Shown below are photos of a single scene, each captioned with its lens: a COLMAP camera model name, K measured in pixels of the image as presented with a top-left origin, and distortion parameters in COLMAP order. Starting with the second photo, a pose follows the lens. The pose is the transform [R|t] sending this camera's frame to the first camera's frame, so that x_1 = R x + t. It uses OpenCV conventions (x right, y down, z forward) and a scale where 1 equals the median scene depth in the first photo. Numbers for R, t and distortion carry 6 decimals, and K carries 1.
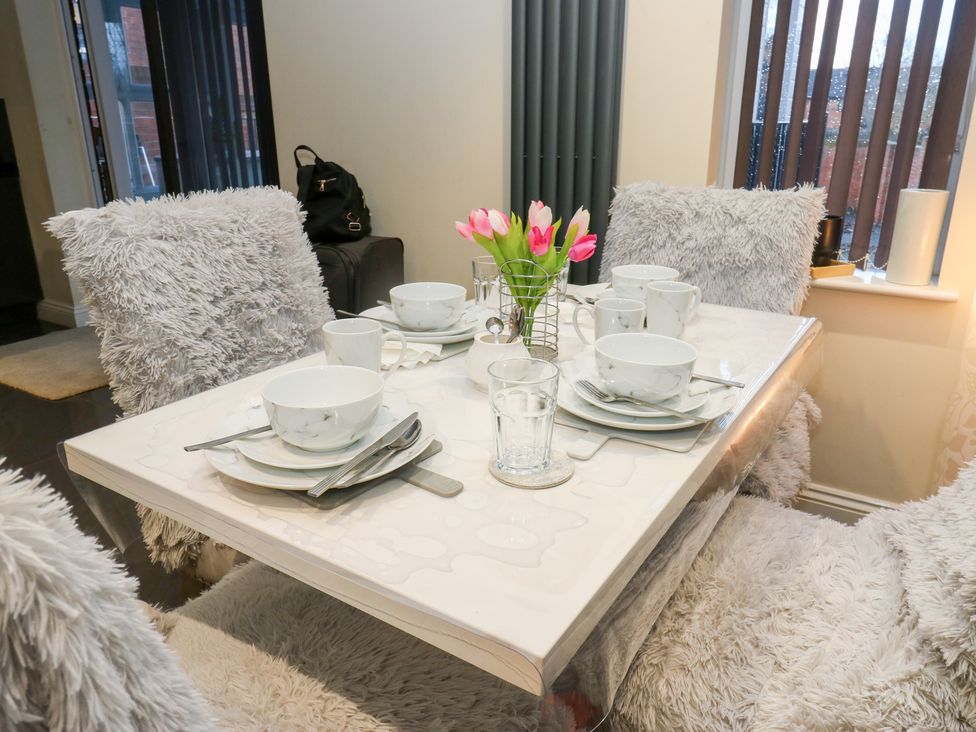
lens RADIAL K [[715.1, 0, 504.6], [0, 715.1, 360.6], [0, 0, 1]] dist [0.011362, -0.008363]
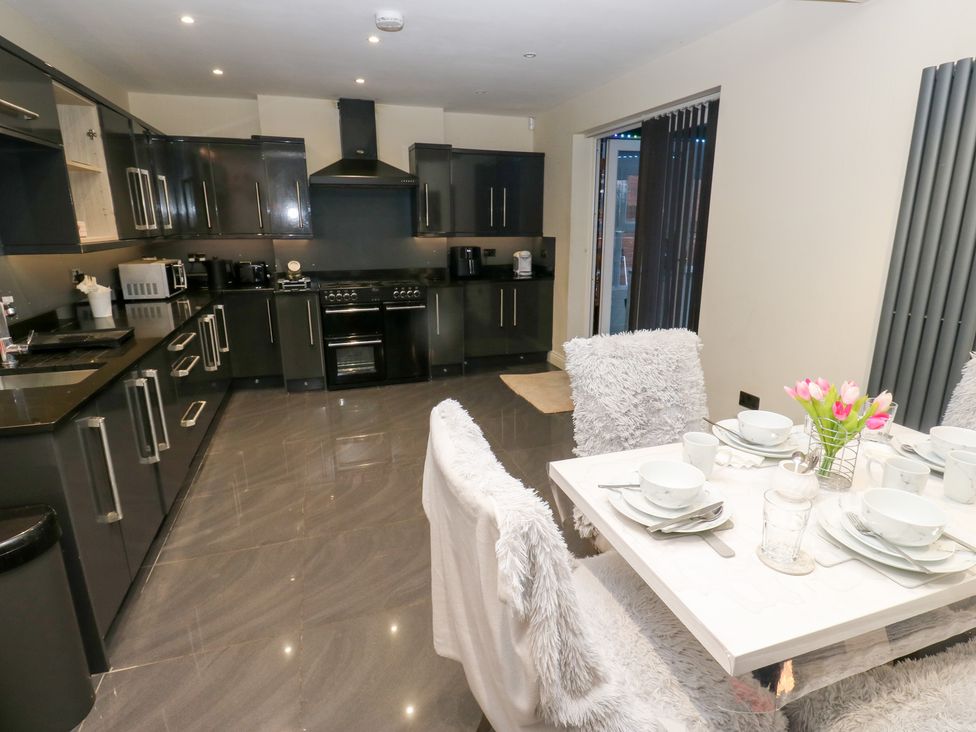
lens RADIAL K [[523.8, 0, 496.2], [0, 523.8, 367.3], [0, 0, 1]] dist [0.005406, -0.013963]
pose [[0.772853, 0.159129, -0.614309, 0.121758], [-0.199785, 0.979837, 0.002467, -0.094592], [0.602315, 0.120824, 0.789061, -0.251207]]
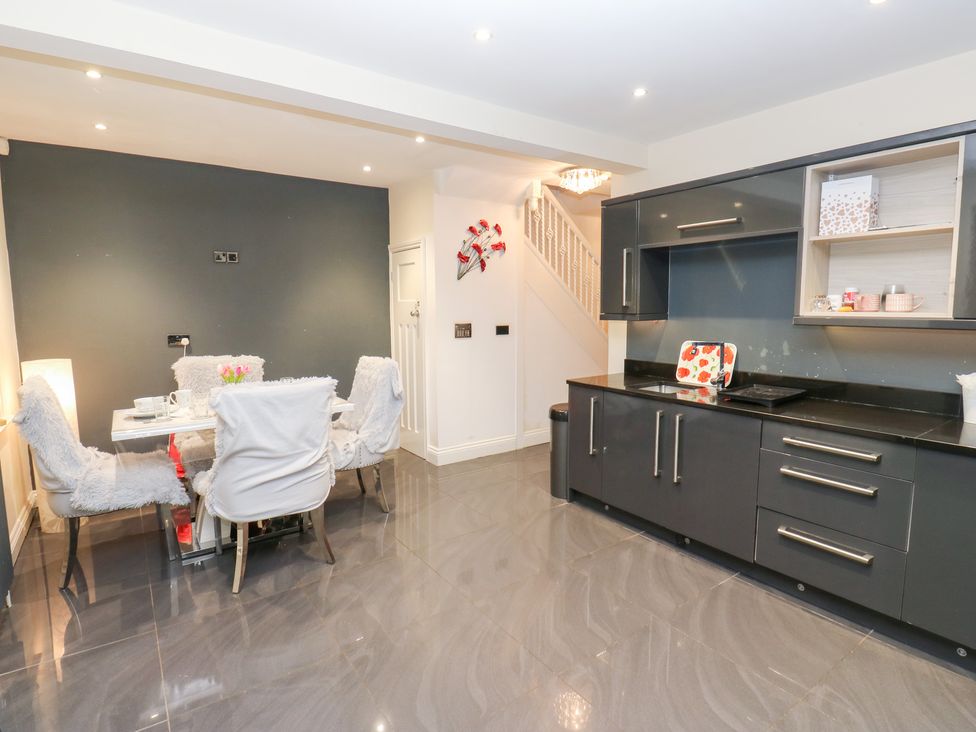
lens RADIAL K [[523.8, 0, 494.3], [0, 523.8, 362.0], [0, 0, 1]] dist [0.005406, -0.013963]
pose [[-0.924407, -0.045164, 0.378723, -2.139630], [0.122724, 0.904935, 0.407470, -1.101157], [-0.361123, 0.423147, -0.830986, 2.652809]]
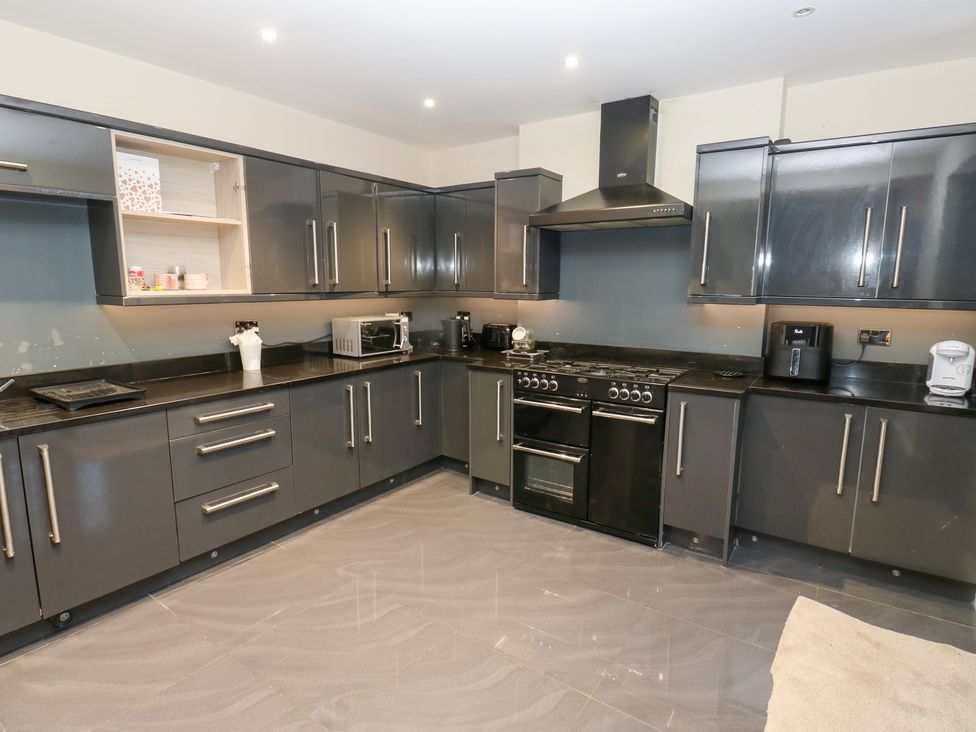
lens RADIAL K [[523.8, 0, 496.3], [0, 523.8, 365.4], [0, 0, 1]] dist [0.005406, -0.013963]
pose [[-0.046403, 0.147241, -0.988012, -0.551427], [-0.331505, 0.930754, 0.154278, -0.759687], [0.942311, 0.334690, 0.005621, 1.707815]]
